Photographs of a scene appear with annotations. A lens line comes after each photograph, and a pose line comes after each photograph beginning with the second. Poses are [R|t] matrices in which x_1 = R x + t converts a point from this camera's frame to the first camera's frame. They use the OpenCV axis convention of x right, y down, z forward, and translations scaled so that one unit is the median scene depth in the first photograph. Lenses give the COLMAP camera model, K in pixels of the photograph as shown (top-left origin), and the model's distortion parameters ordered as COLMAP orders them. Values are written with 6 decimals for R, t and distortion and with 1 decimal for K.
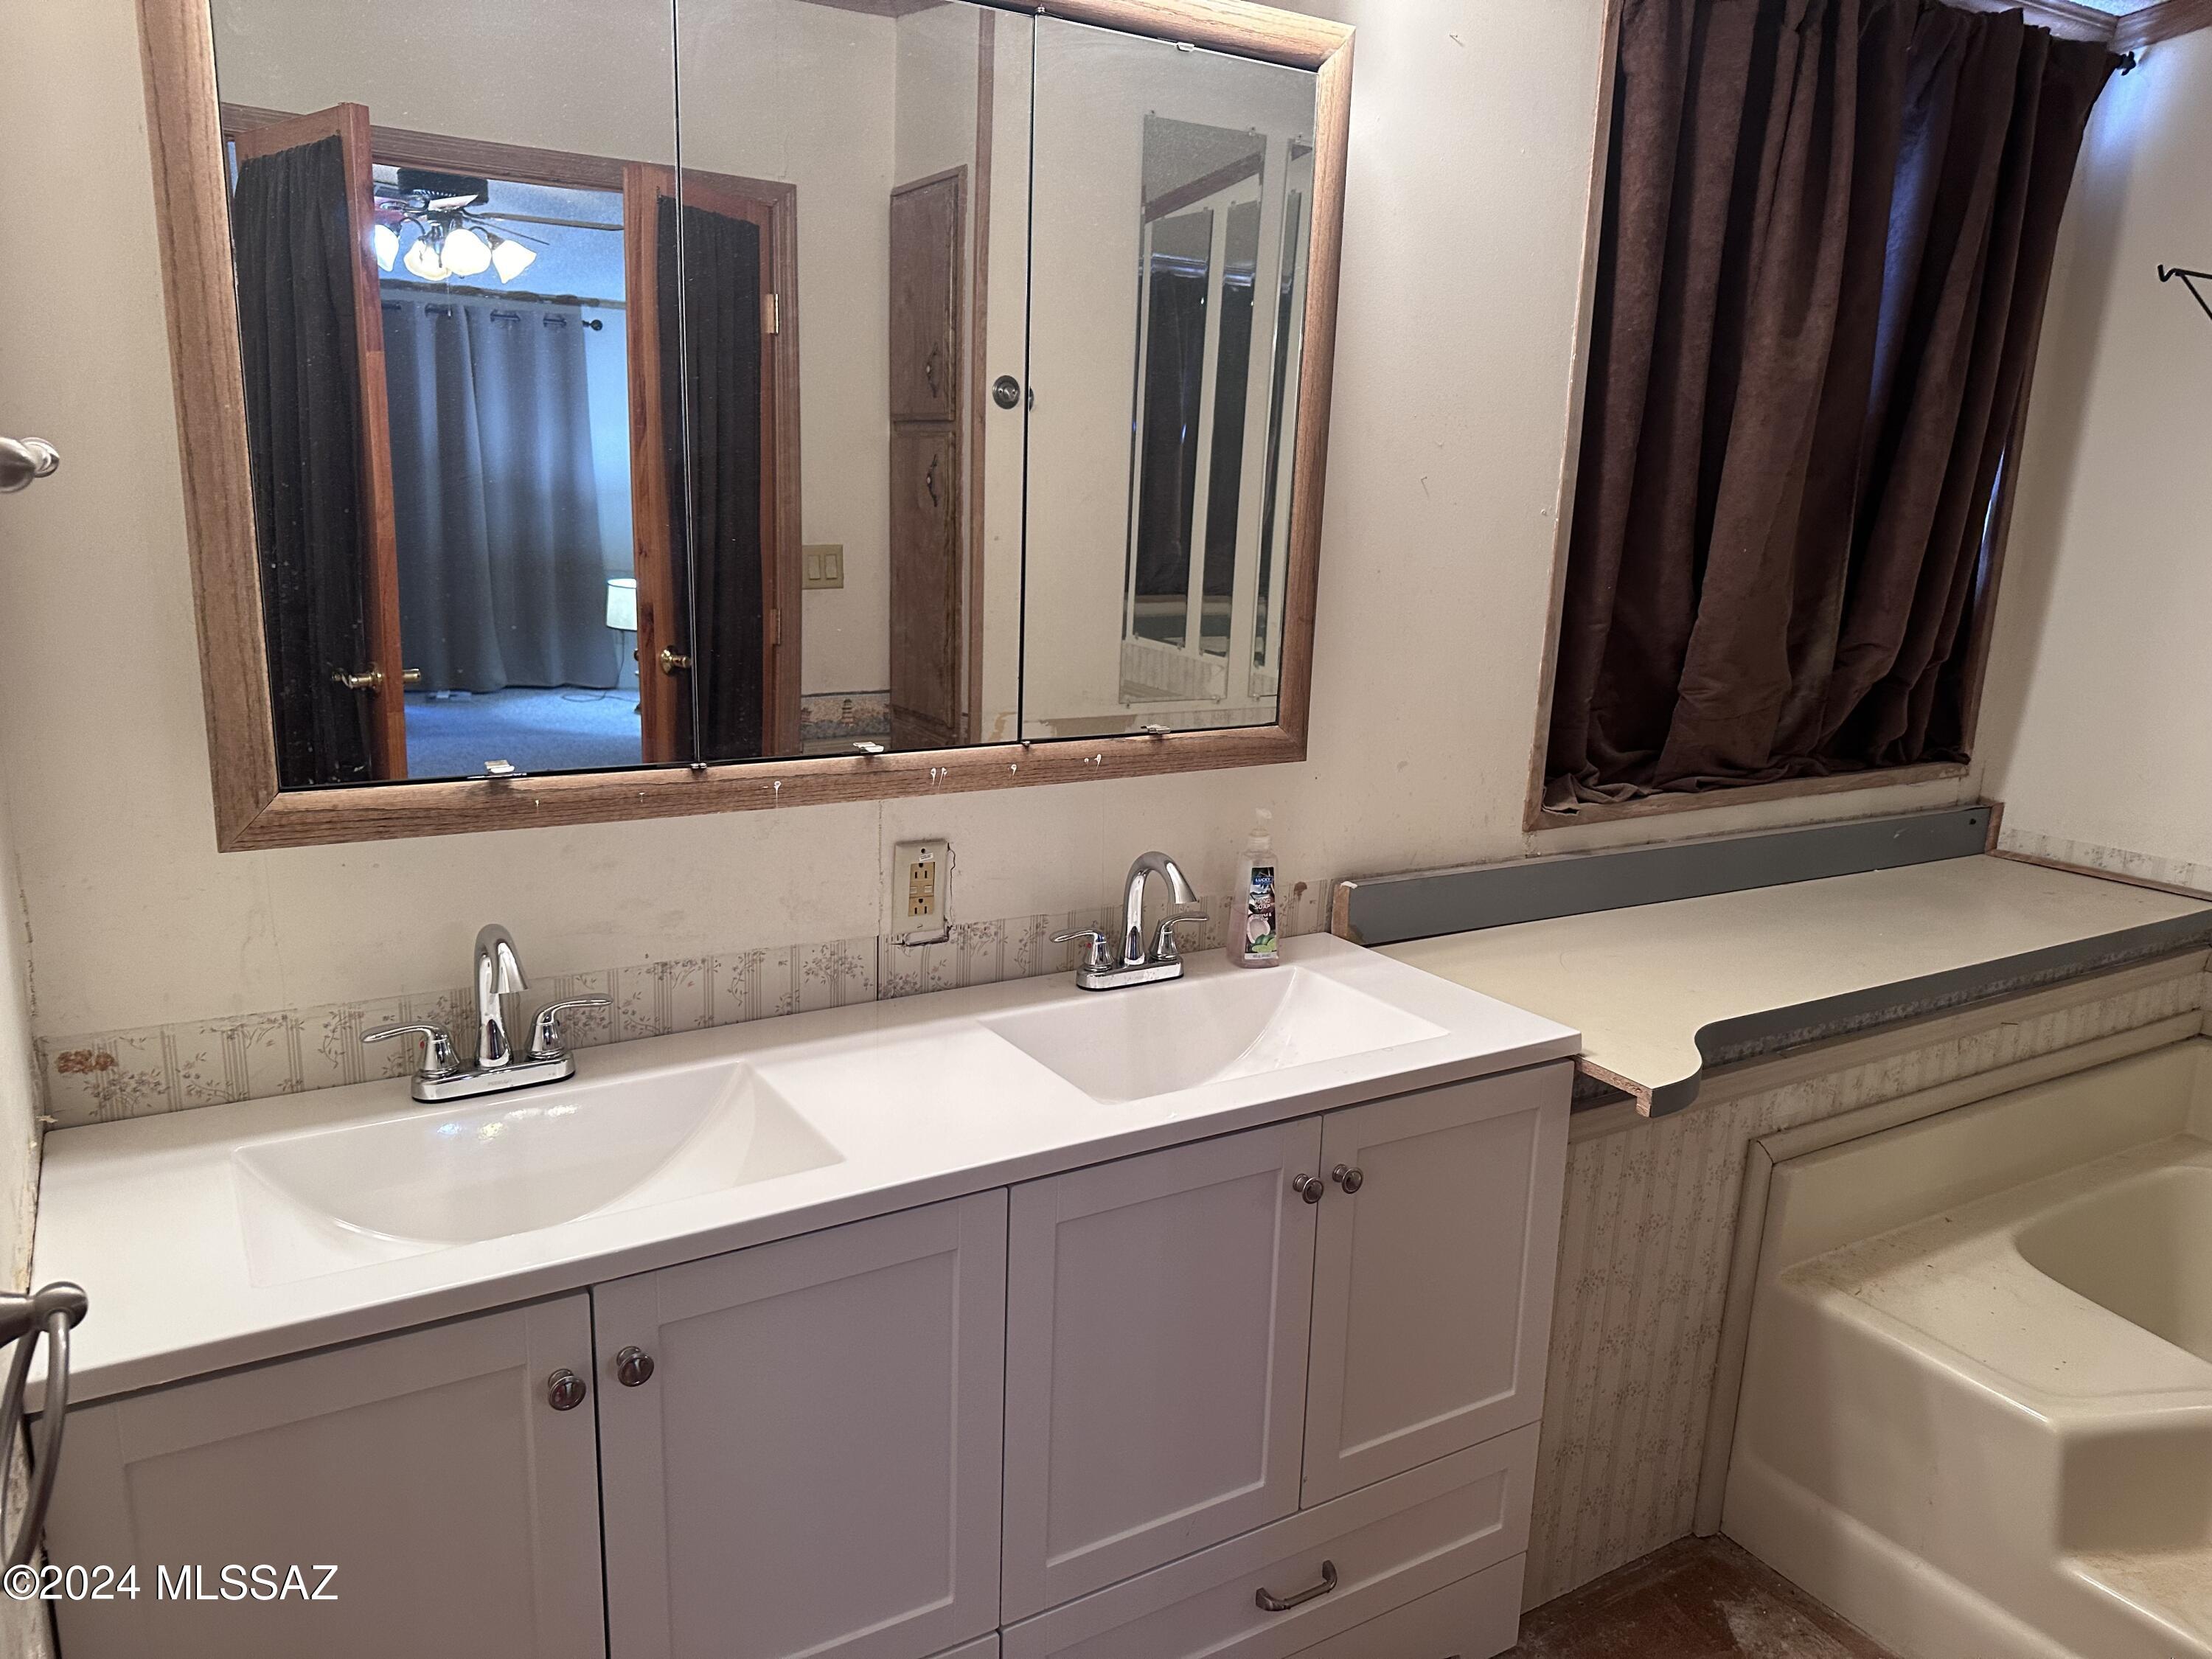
lens RADIAL K [[1556.5, 0, 1123.7], [0, 1556.5, 842.2], [0, 0, 1]] dist [0.076114, -0.096859]
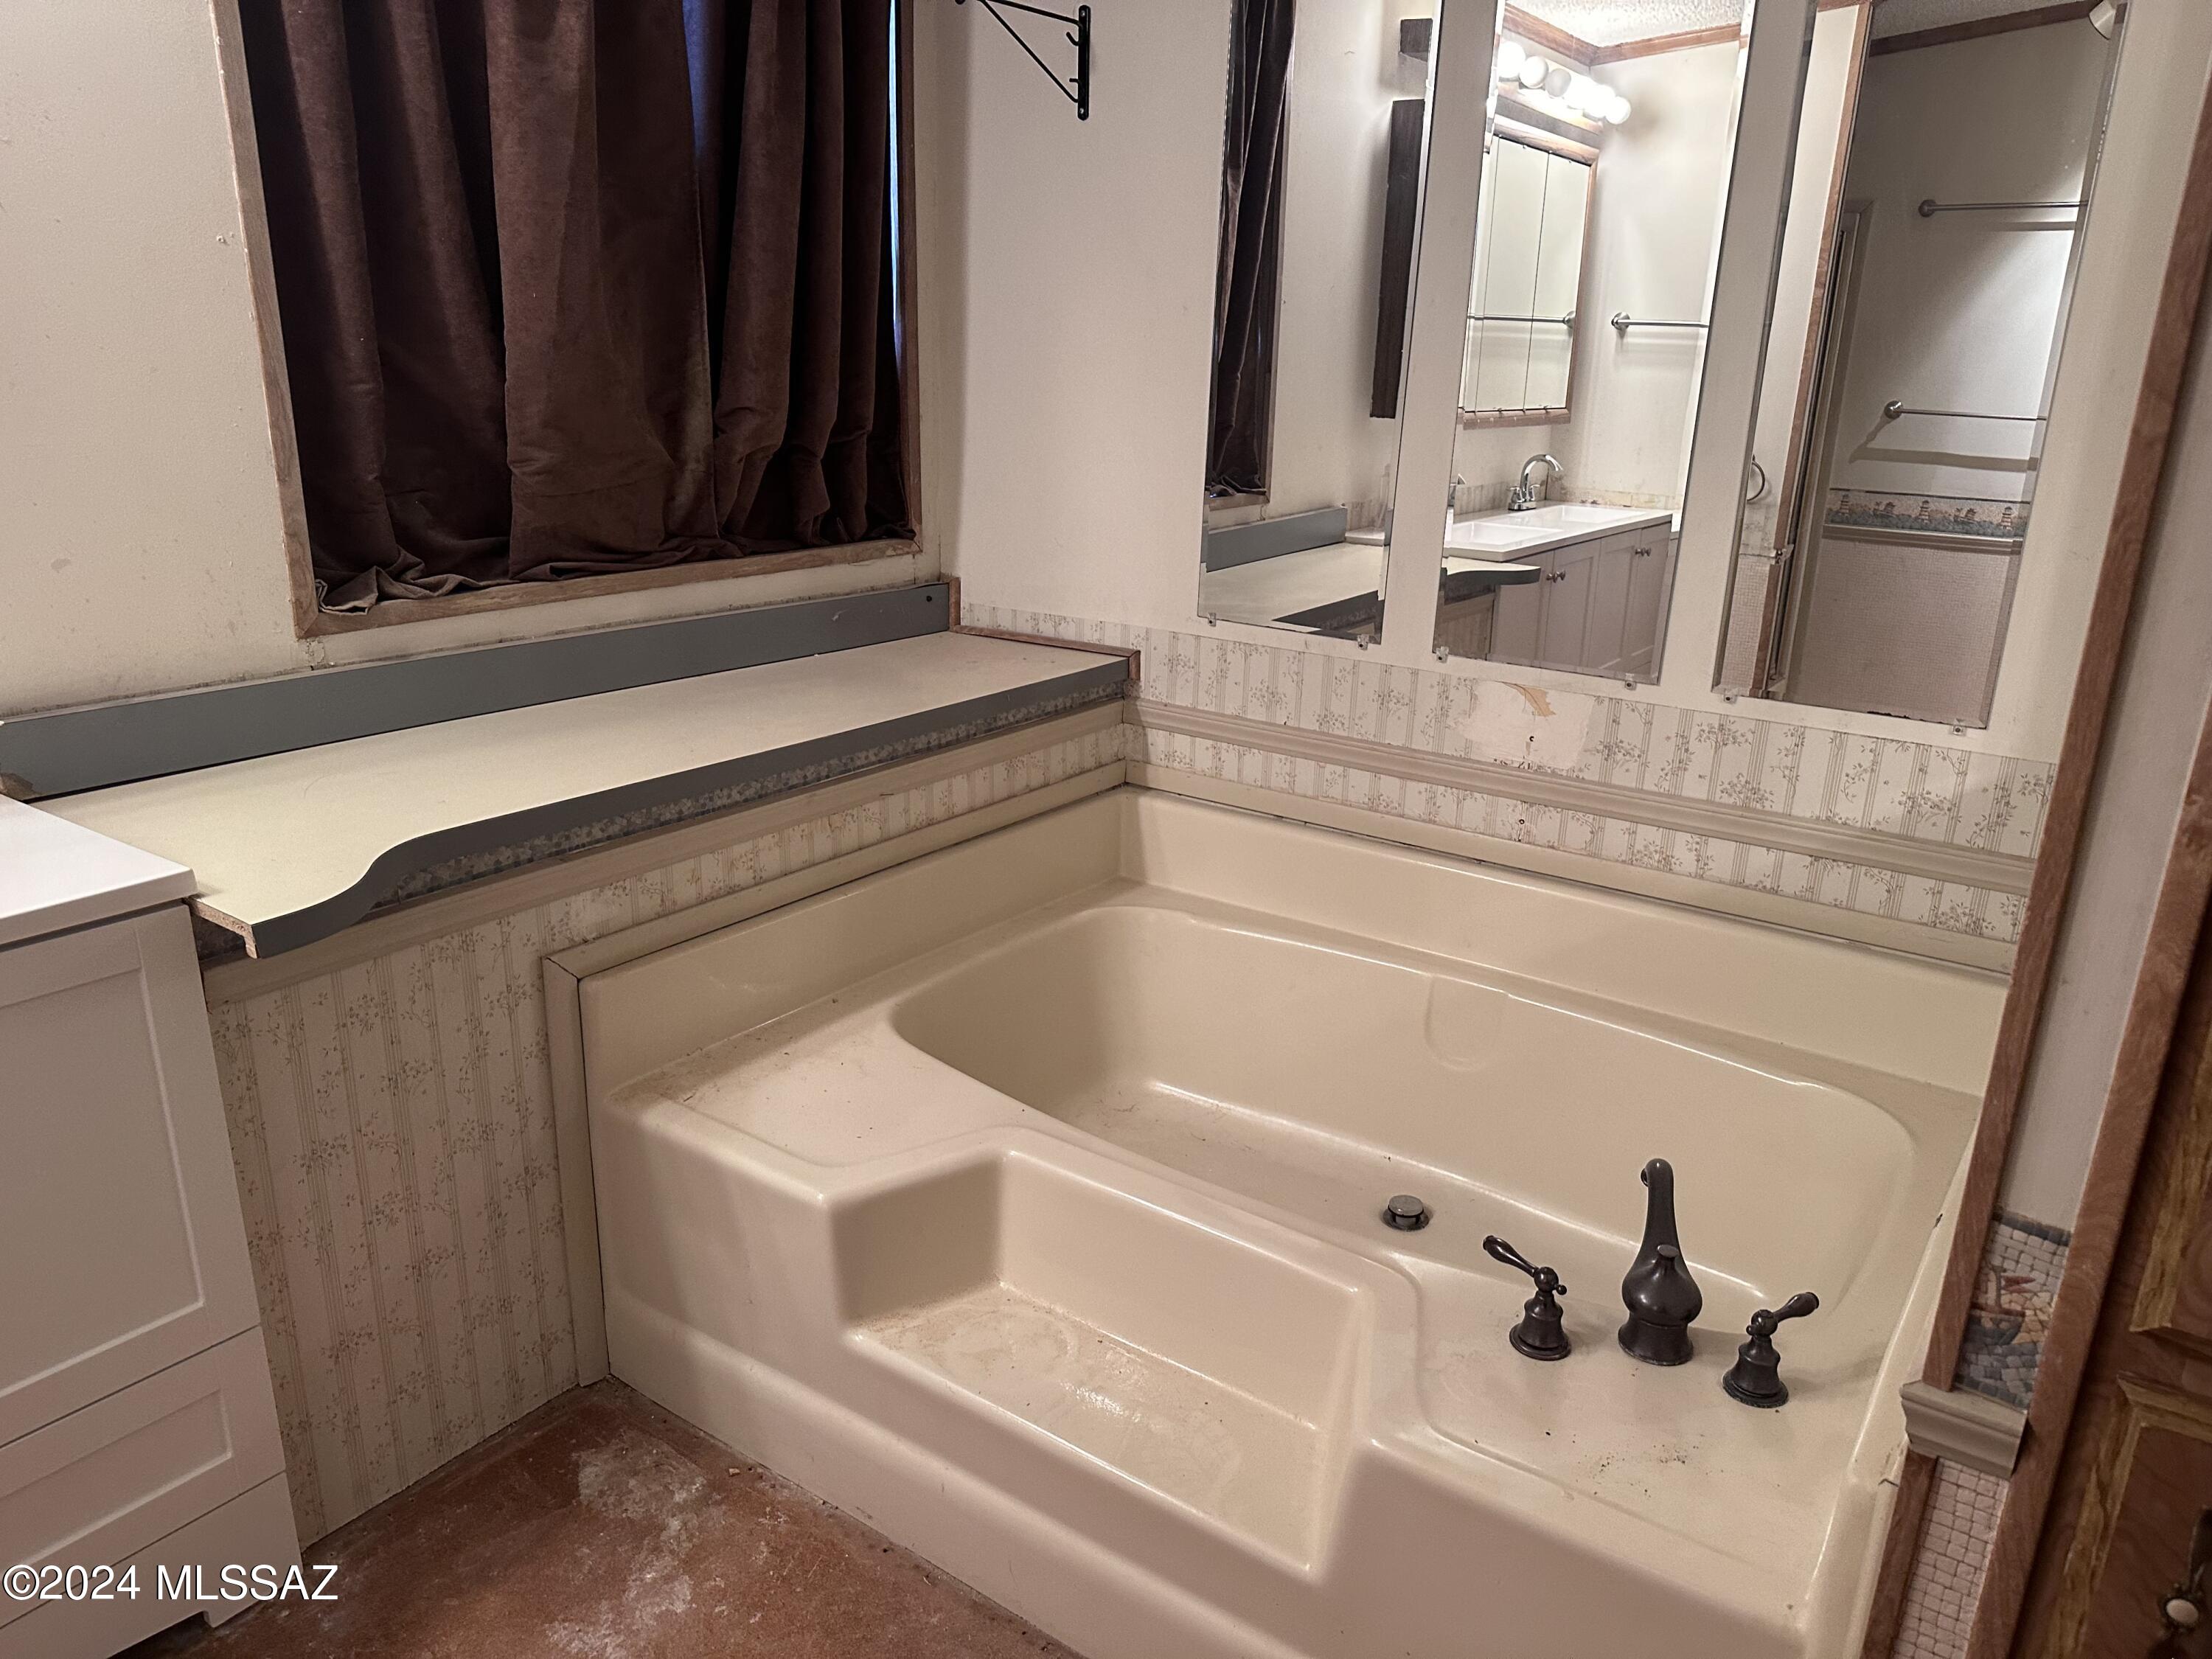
lens RADIAL K [[1556.5, 0, 1128.7], [0, 1556.5, 837.5], [0, 0, 1]] dist [0.076114, -0.096859]
pose [[0.917257, -0.134298, 0.374972, 0.337220], [0.098579, 0.988697, 0.112963, 0.047541], [-0.385905, -0.066651, 0.920128, 0.047013]]
